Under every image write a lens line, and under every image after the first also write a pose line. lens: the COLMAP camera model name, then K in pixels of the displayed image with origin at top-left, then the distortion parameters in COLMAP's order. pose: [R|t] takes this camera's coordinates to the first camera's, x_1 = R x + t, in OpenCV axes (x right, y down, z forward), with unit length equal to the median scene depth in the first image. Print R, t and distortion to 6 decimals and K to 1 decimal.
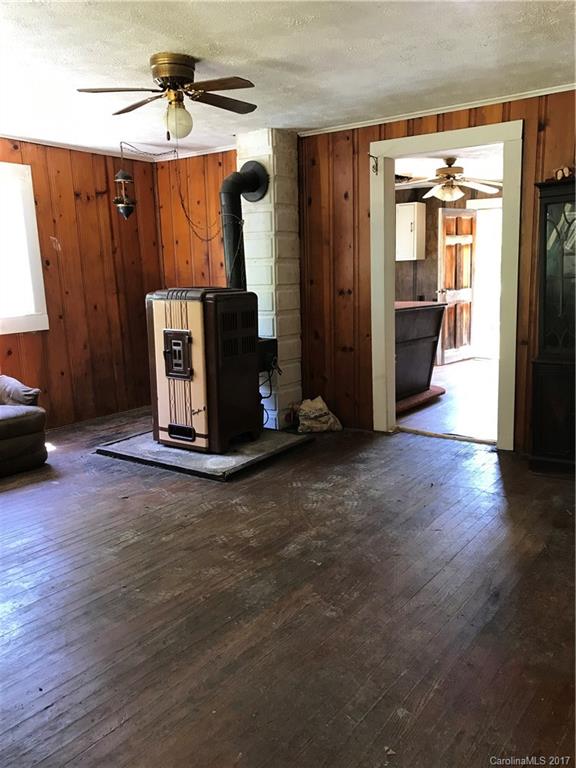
lens RADIAL K [[639.2, 0, 288.0], [0, 639.2, 384.0], [0, 0, 1]] dist [0.003369, -0.000798]
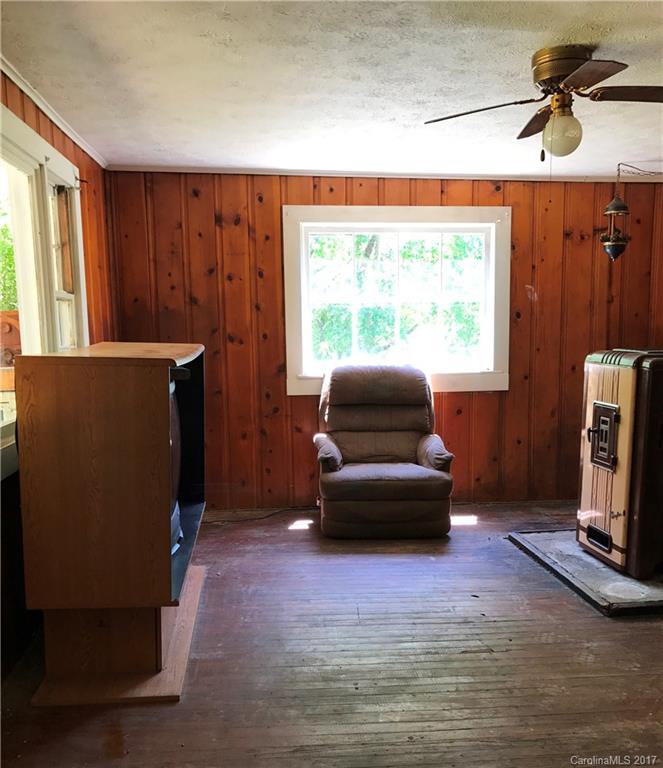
lens RADIAL K [[731.3, 0, 331.2], [0, 731.3, 436.4], [0, 0, 1]] dist [0.003752, 0.018222]
pose [[0.649661, 0.127144, -0.749517, 0.262797], [-0.142121, 0.988846, 0.044556, -0.037204], [0.746822, 0.077575, 0.660484, 0.177365]]
